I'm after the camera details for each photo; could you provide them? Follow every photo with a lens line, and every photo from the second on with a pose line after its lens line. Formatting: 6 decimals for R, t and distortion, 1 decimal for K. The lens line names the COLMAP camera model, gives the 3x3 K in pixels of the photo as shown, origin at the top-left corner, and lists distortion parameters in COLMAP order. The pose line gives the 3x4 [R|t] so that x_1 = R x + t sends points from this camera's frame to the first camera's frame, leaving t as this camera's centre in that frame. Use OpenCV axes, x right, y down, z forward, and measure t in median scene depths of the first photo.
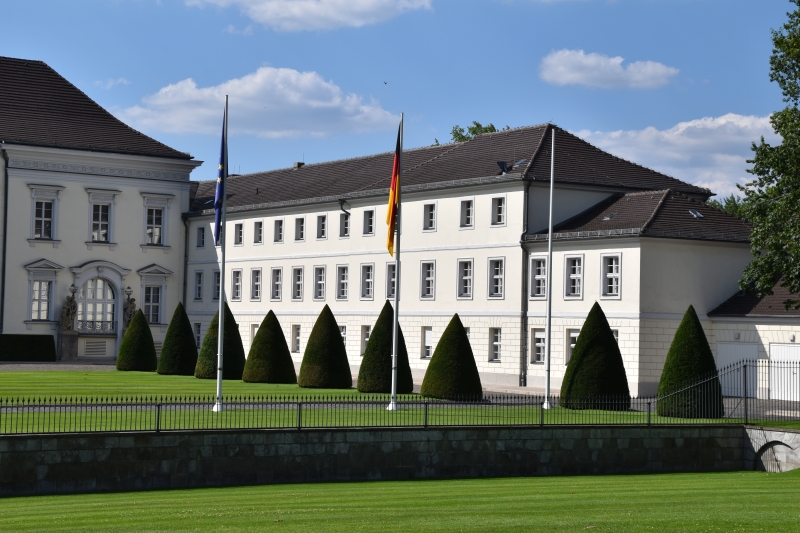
lens RADIAL K [[1702.0, 0, 402.3], [0, 1702.0, 252.4], [0, 0, 1]] dist [0.370784, 0.000000]
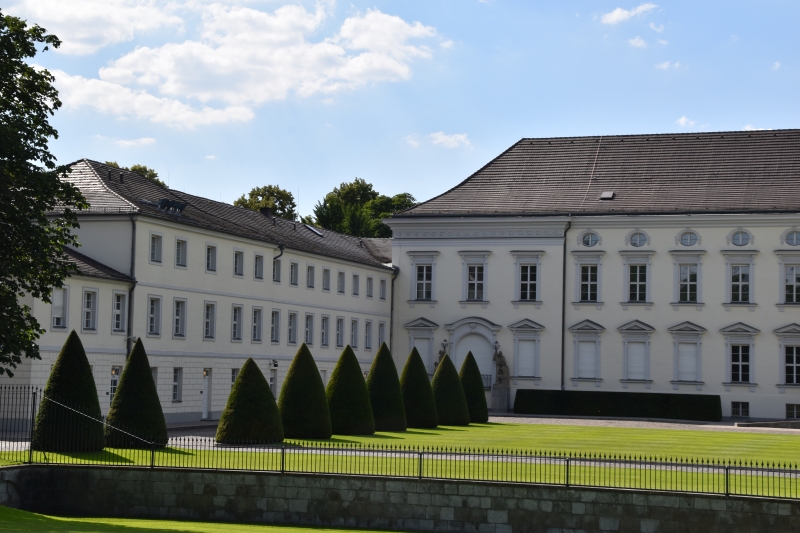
lens RADIAL K [[1572.7, 0, 398.6], [0, 1572.7, 274.8], [0, 0, 1]] dist [0.320507, 0.000000]
pose [[0.630957, -0.056984, -0.773722, 0.260340], [0.025984, 0.998292, -0.052334, 0.012570], [0.775382, 0.012916, 0.631360, 0.159004]]
